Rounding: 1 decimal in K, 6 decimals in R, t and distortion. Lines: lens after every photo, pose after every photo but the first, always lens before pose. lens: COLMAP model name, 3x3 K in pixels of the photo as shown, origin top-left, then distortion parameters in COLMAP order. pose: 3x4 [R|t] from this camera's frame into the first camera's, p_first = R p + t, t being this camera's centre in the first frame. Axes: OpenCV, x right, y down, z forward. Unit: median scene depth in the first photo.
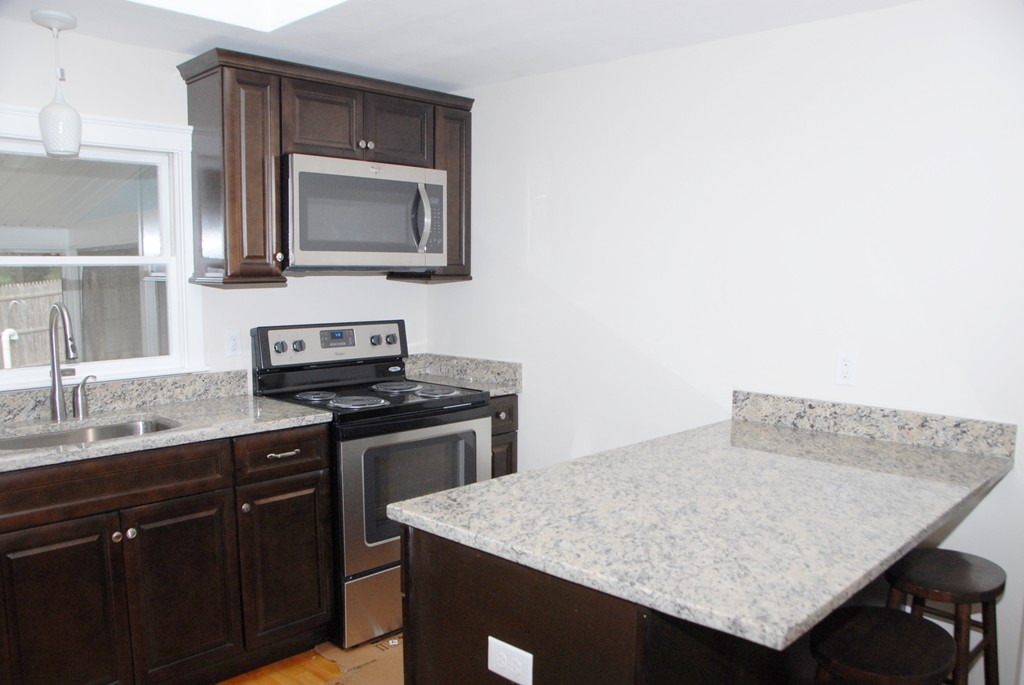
lens RADIAL K [[820.4, 0, 512.6], [0, 820.4, 386.0], [0, 0, 1]] dist [-0.131200, 0.085289]
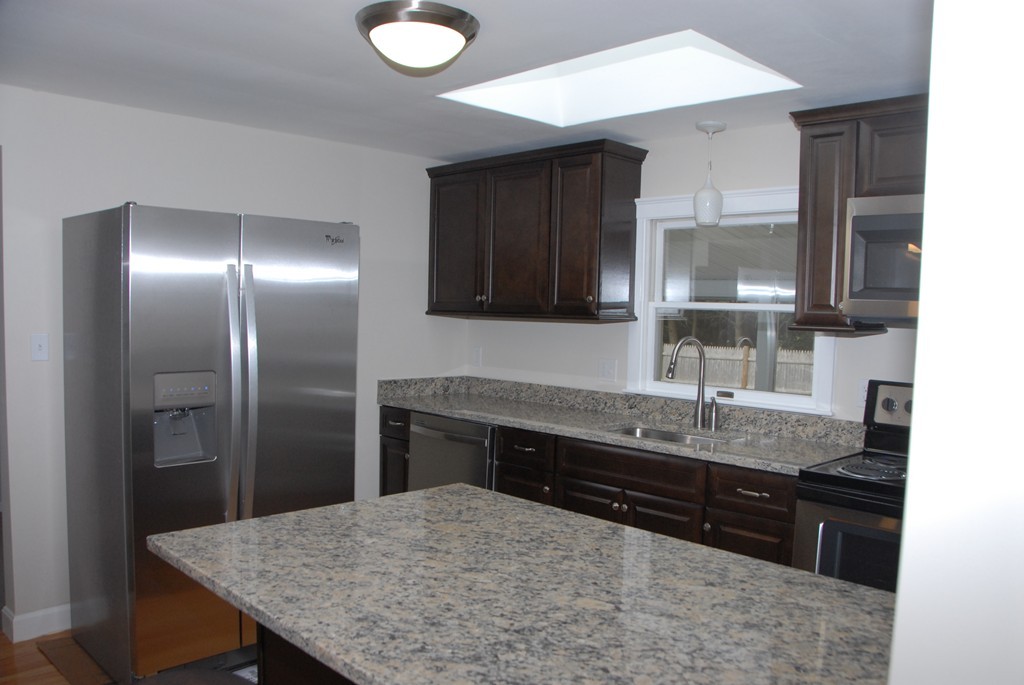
lens RADIAL K [[820.4, 0, 514.7], [0, 820.4, 381.4], [0, 0, 1]] dist [-0.131200, 0.085289]
pose [[-0.028154, 0.083678, -0.996095, 0.759858], [-0.172006, 0.981221, 0.087290, -0.095914], [0.984693, 0.173792, -0.013232, 0.707141]]
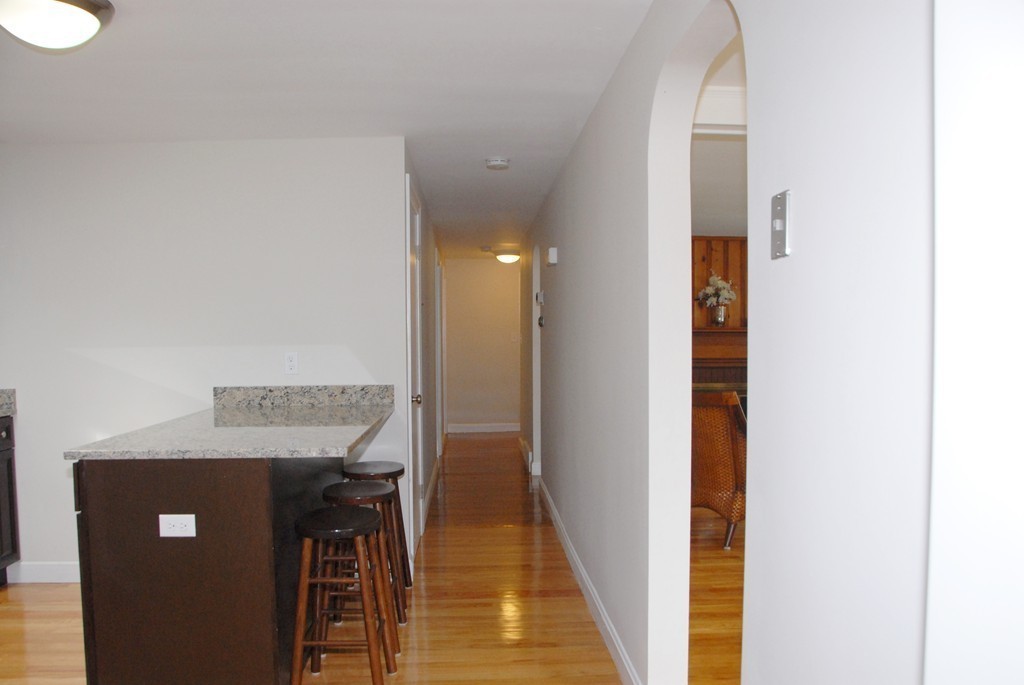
lens RADIAL K [[820.4, 0, 512.7], [0, 820.4, 345.3], [0, 0, 1]] dist [-0.131200, 0.085289]
pose [[0.694379, -0.034159, 0.718798, -0.396668], [0.124400, 0.989532, -0.073150, 0.106642], [-0.708775, 0.140212, 0.691360, -0.376432]]
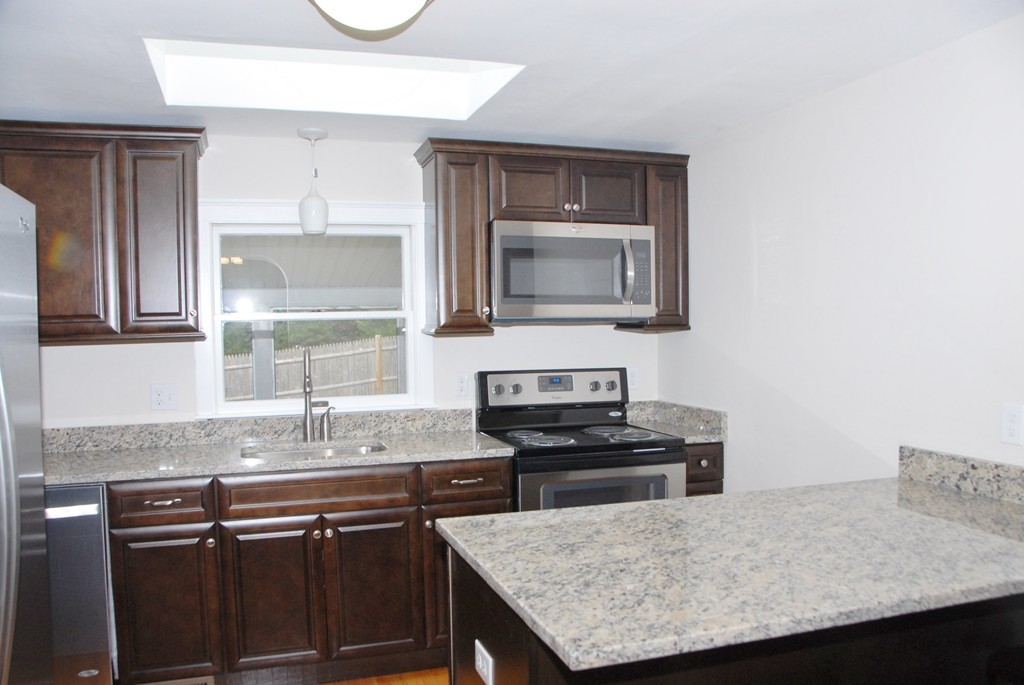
lens RADIAL K [[820.4, 0, 512.9], [0, 820.4, 390.3], [0, 0, 1]] dist [-0.131200, 0.085289]
pose [[0.882009, 0.020837, -0.470771, 0.324972], [-0.048904, 0.997675, -0.047466, 0.007603], [0.468688, 0.064889, 0.880978, 0.002695]]
